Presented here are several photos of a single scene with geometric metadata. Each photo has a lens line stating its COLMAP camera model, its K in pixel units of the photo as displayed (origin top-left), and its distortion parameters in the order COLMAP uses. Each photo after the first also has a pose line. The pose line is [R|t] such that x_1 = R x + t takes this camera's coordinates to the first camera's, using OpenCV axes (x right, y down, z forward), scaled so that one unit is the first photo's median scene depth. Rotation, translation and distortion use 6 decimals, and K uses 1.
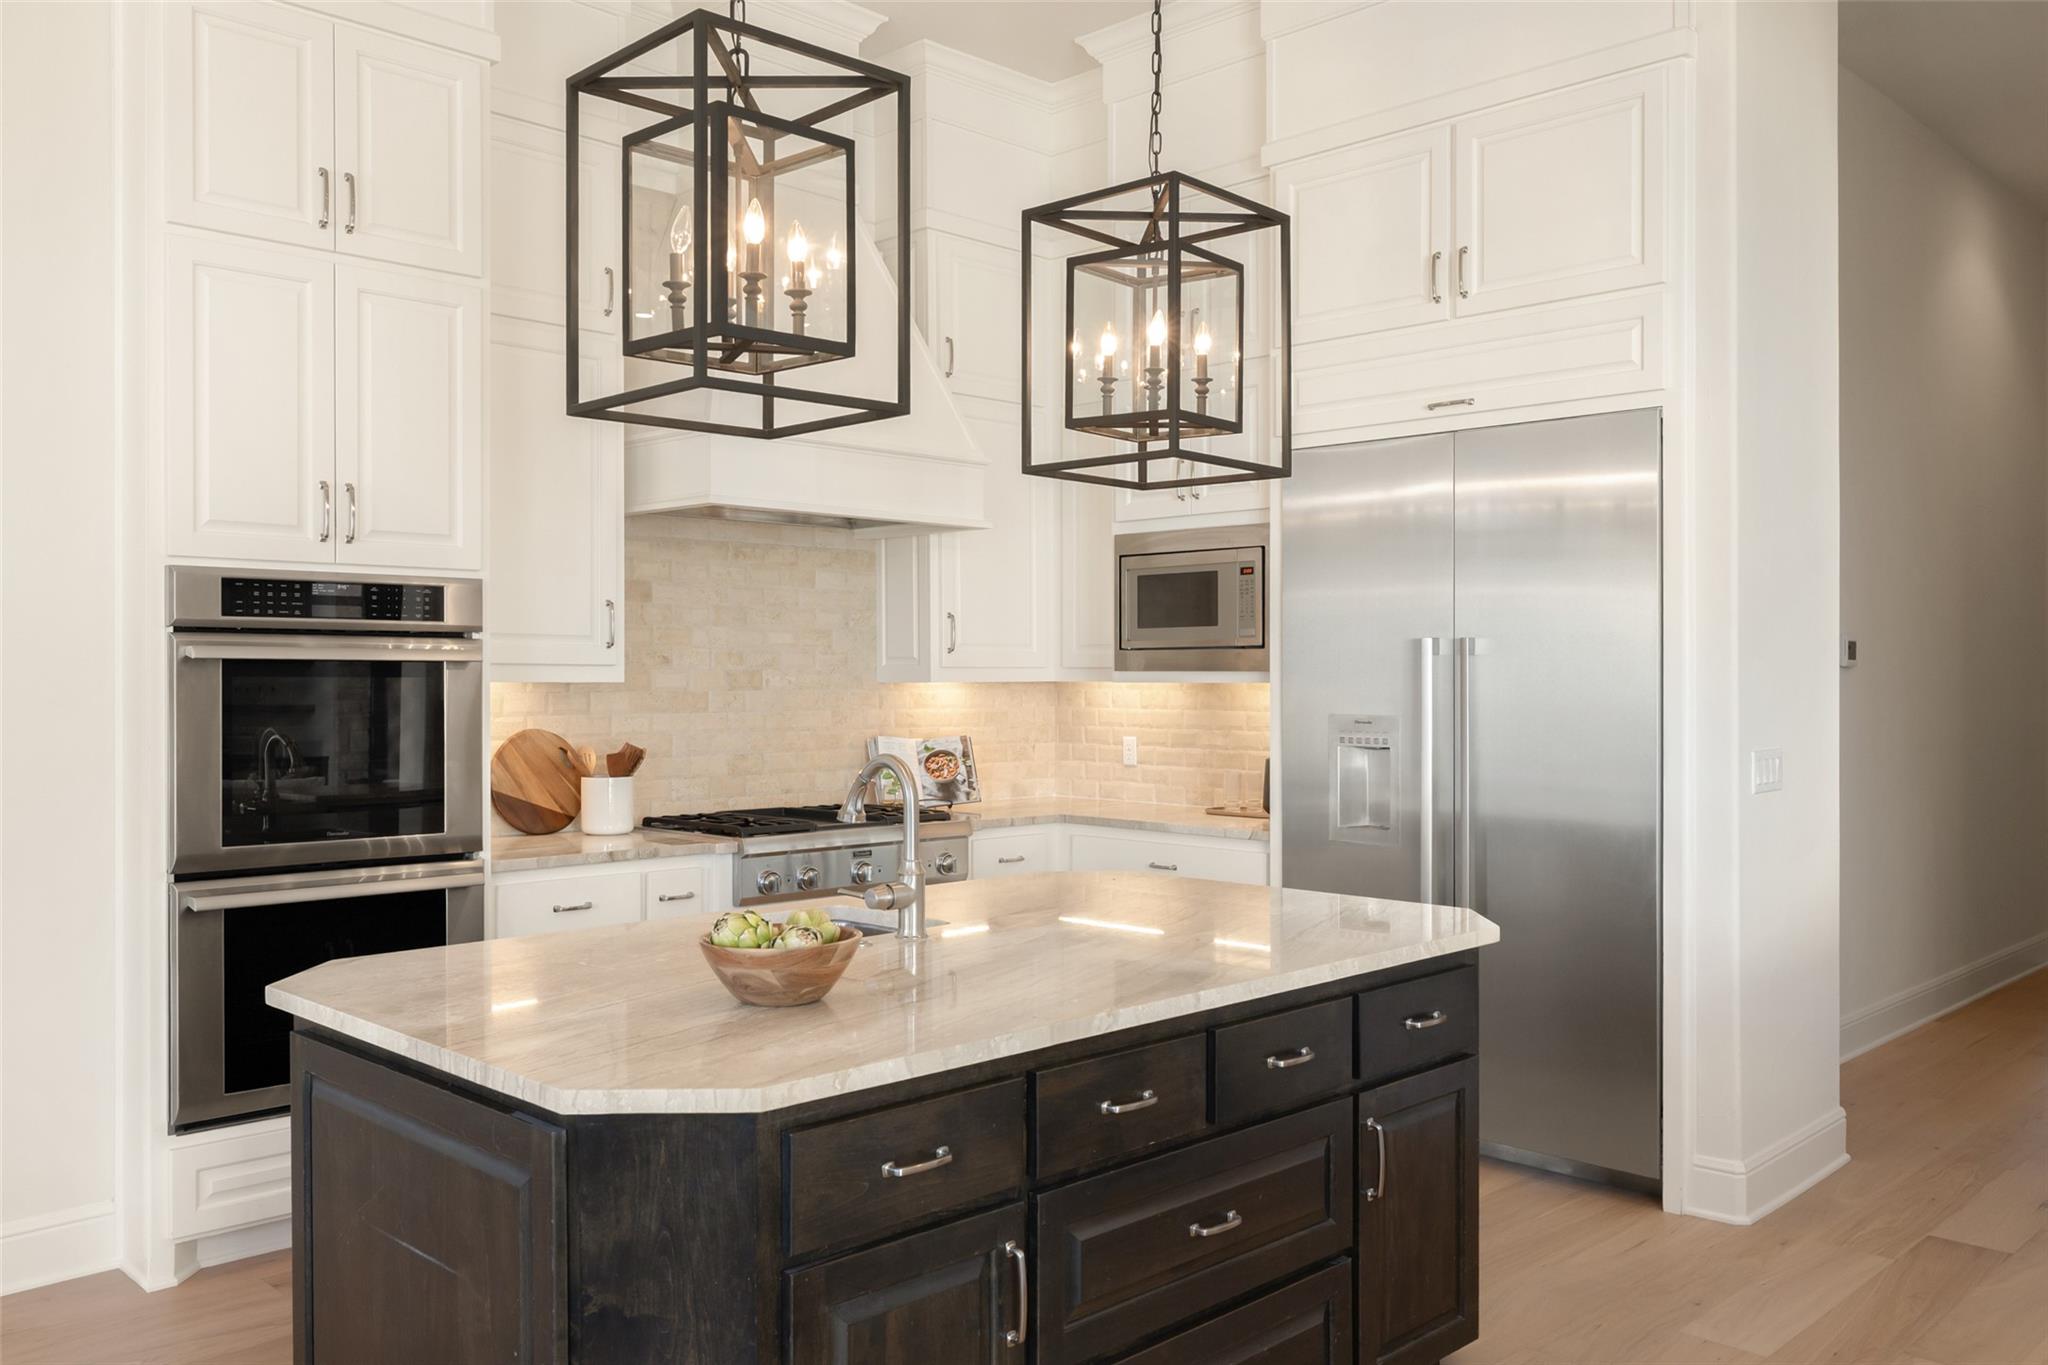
lens RADIAL K [[1632.0, 0, 1052.0], [0, 1632.0, 692.0], [0, 0, 1]] dist [0.014268, -0.015459]
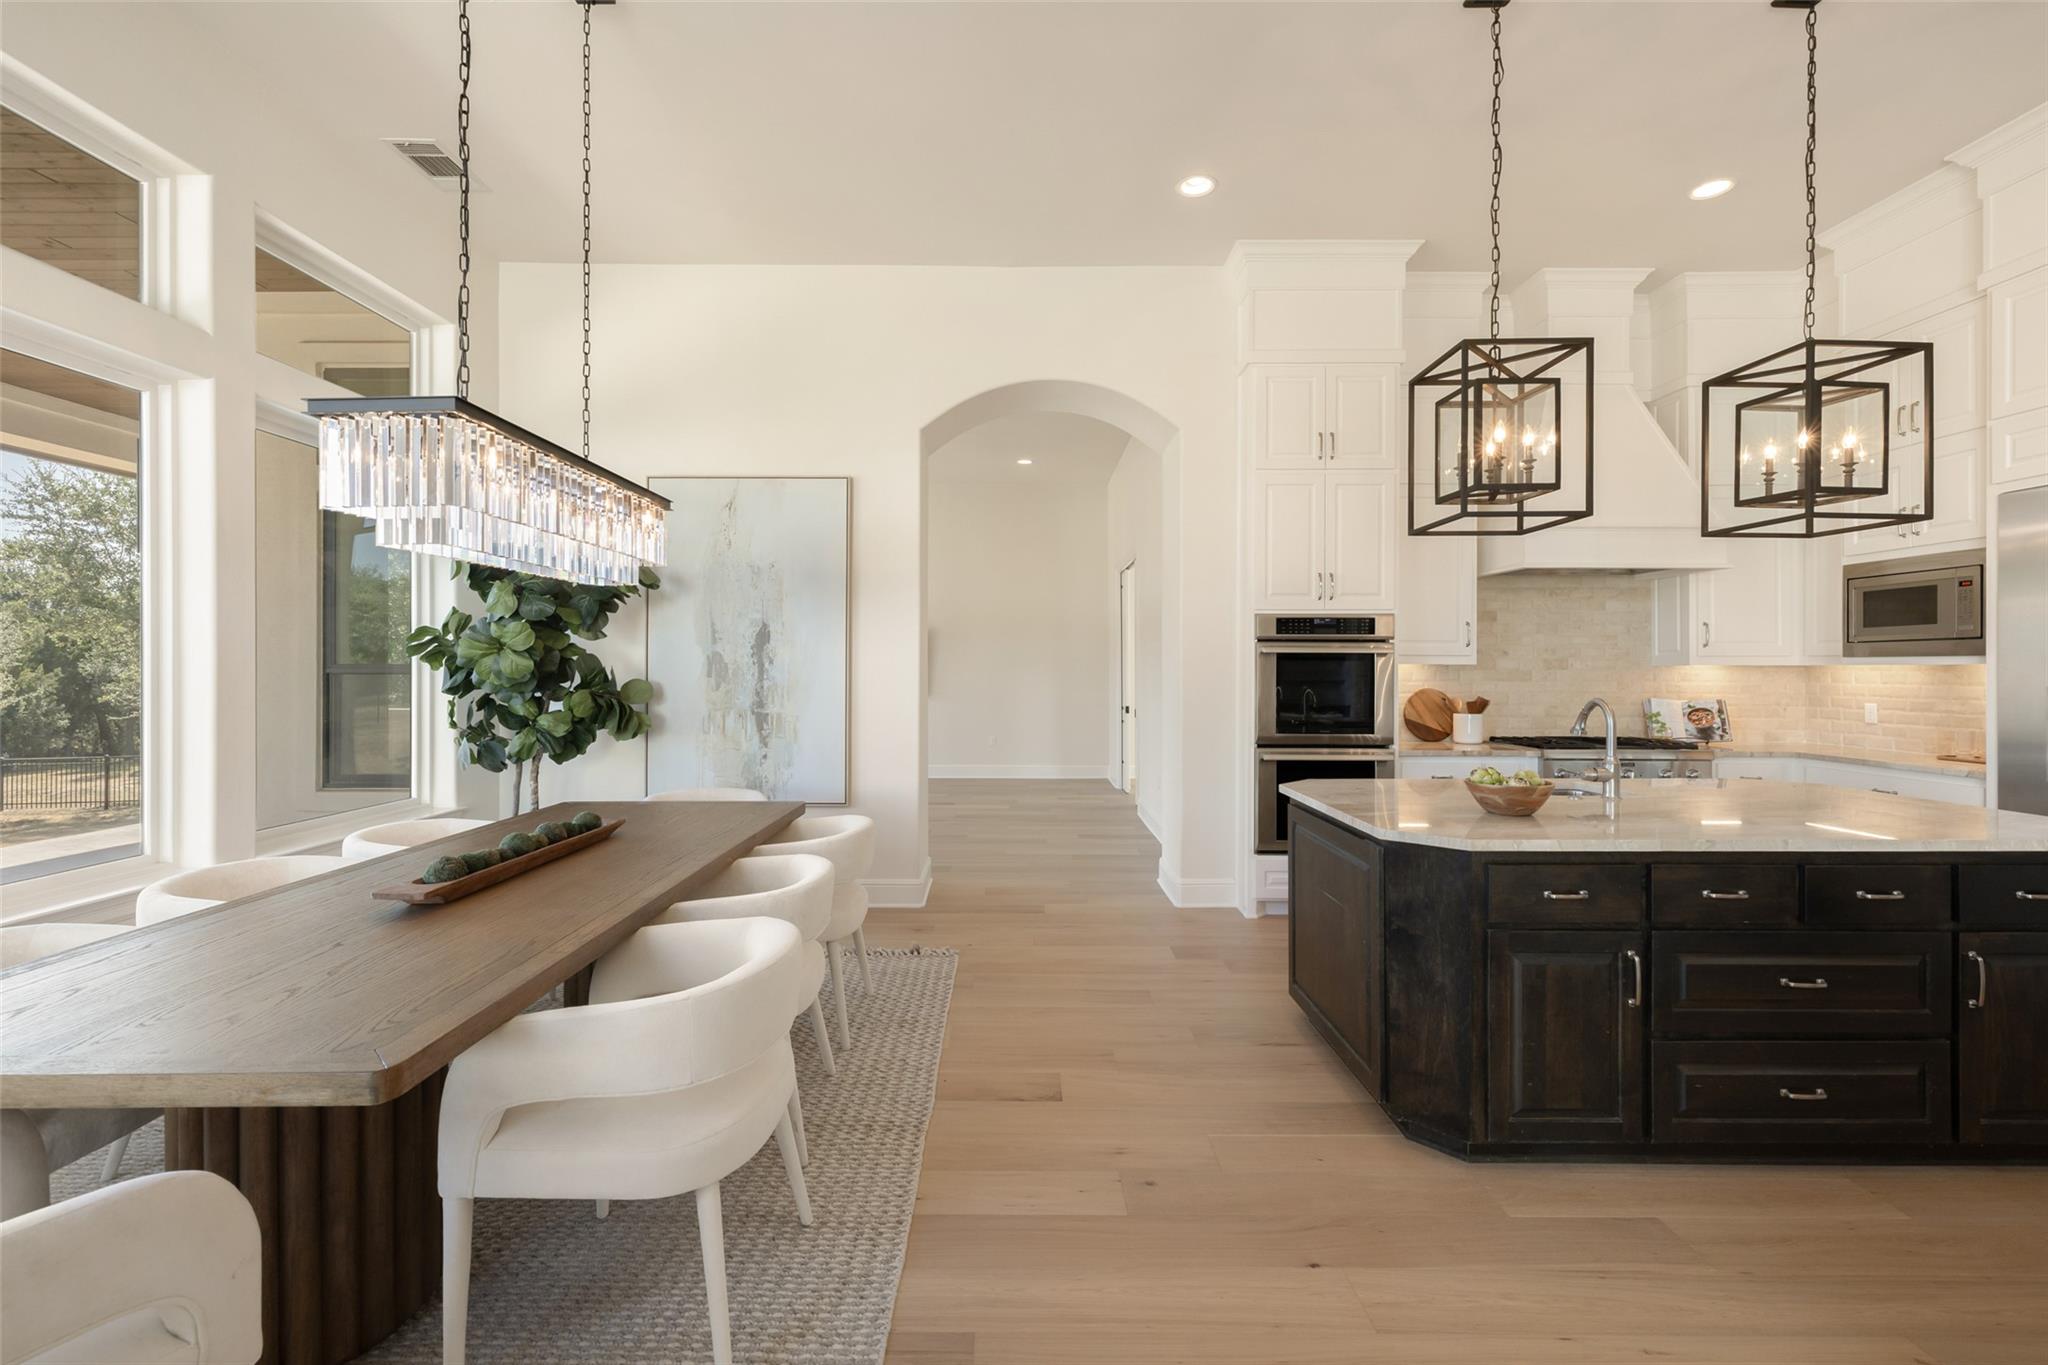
lens RADIAL K [[871.3, 0, 1015.9], [0, 871.3, 669.9], [0, 0, 1]] dist [0.000576, 0.001001]
pose [[0.699101, 0.001383, -0.715022, 0.081591], [-0.008234, 0.999947, -0.006116, 0.009989], [0.714976, 0.010163, 0.699075, -0.088734]]
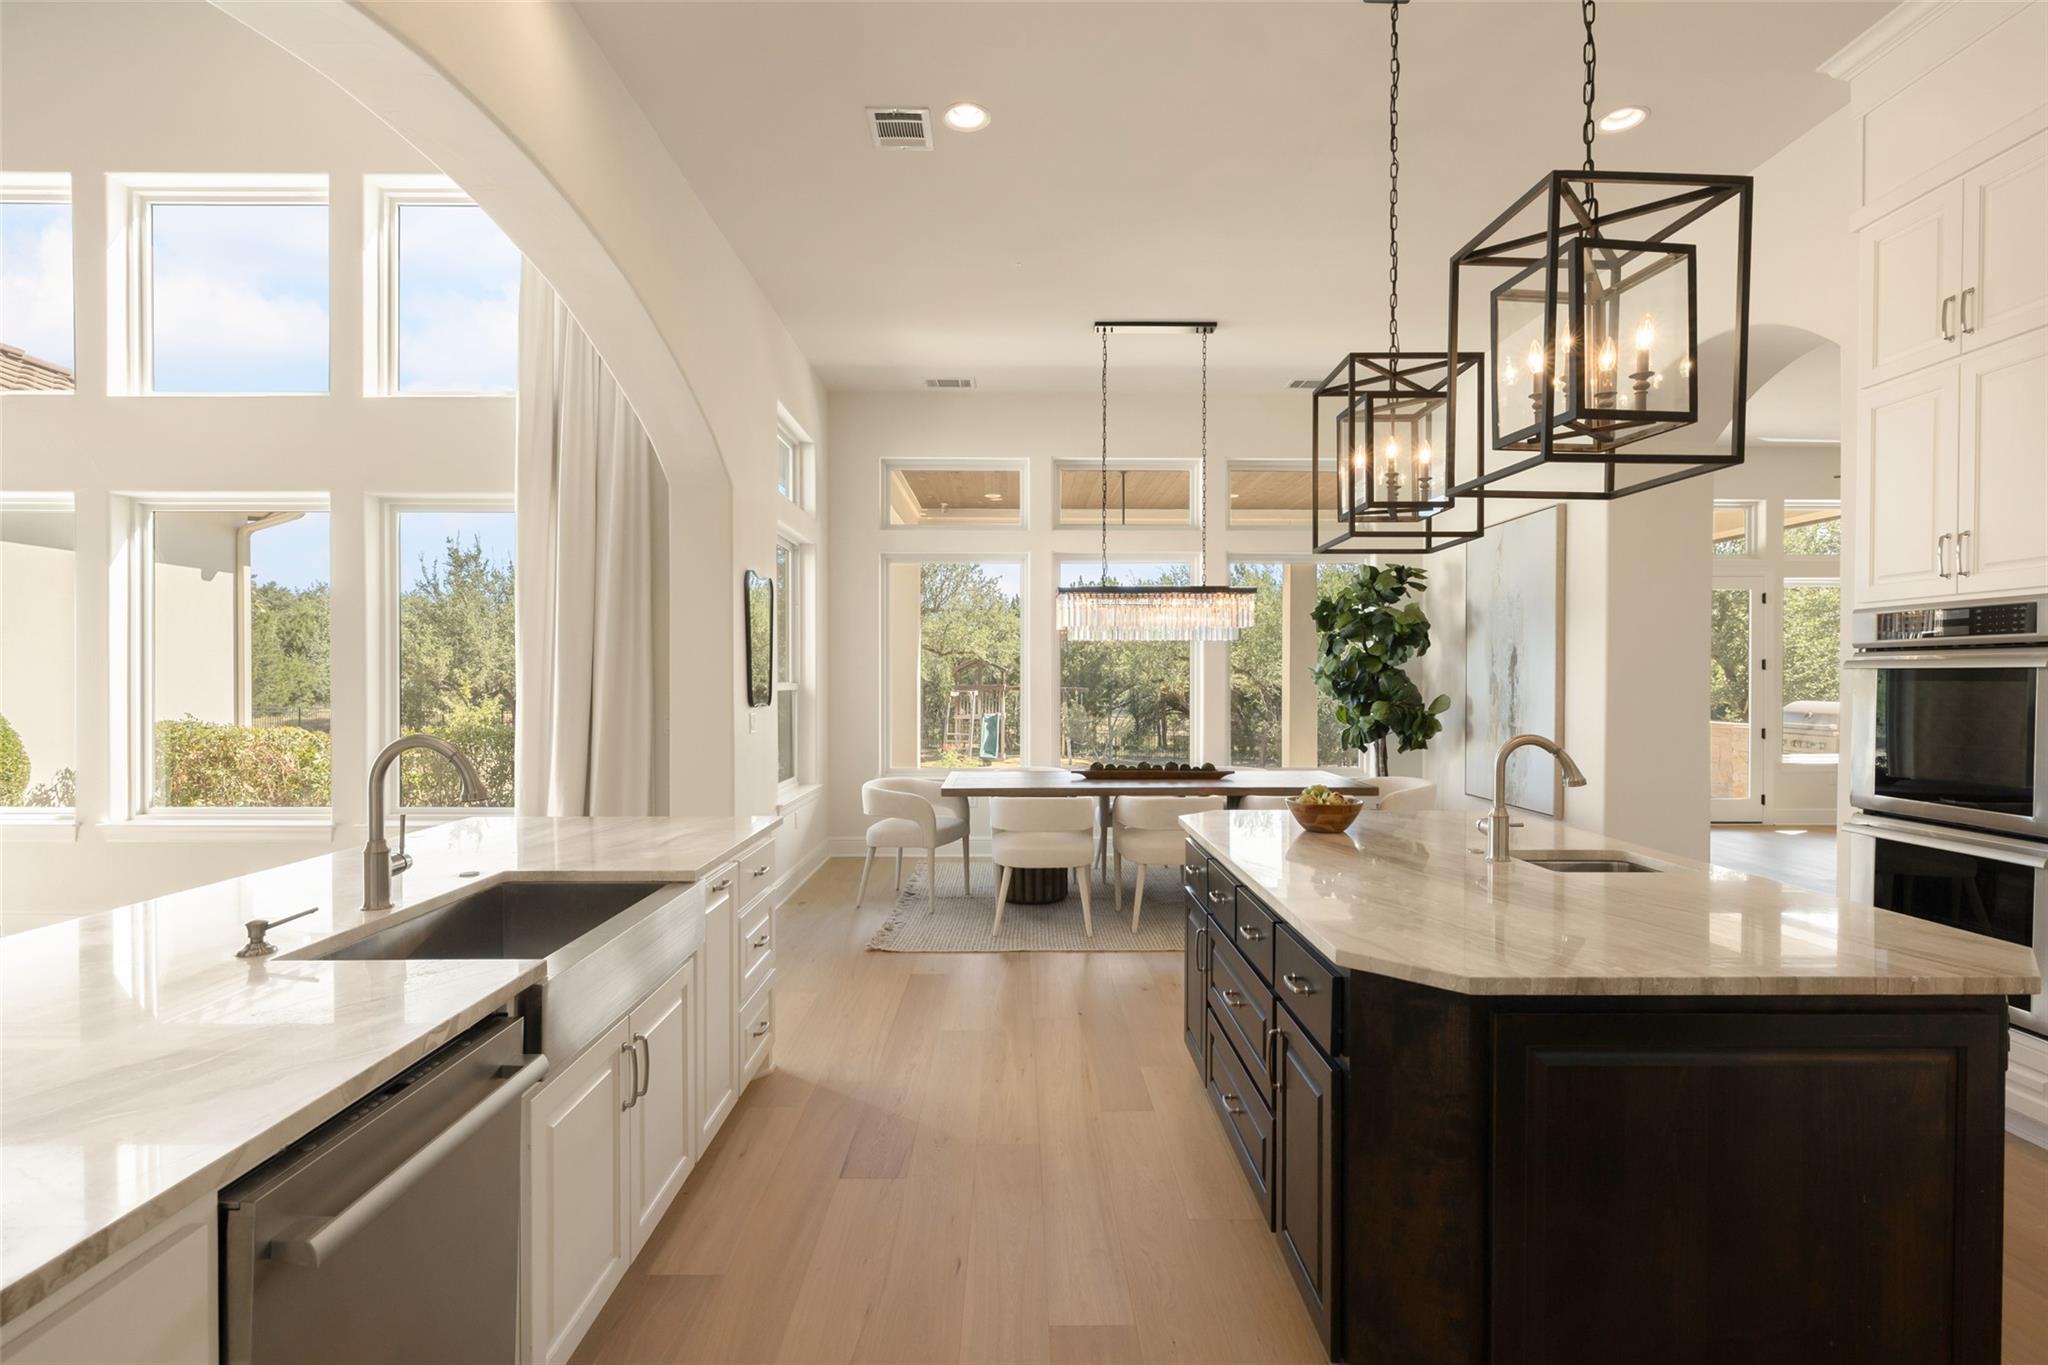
lens RADIAL K [[998.6, 0, 1026.0], [0, 998.6, 685.6], [0, 0, 1]] dist [-0.007287, 0.004893]
pose [[-0.702384, 0.004517, -0.711784, 0.480015], [-0.008056, 0.999865, 0.014295, -0.008176], [0.711753, 0.015775, -0.702253, 0.742190]]
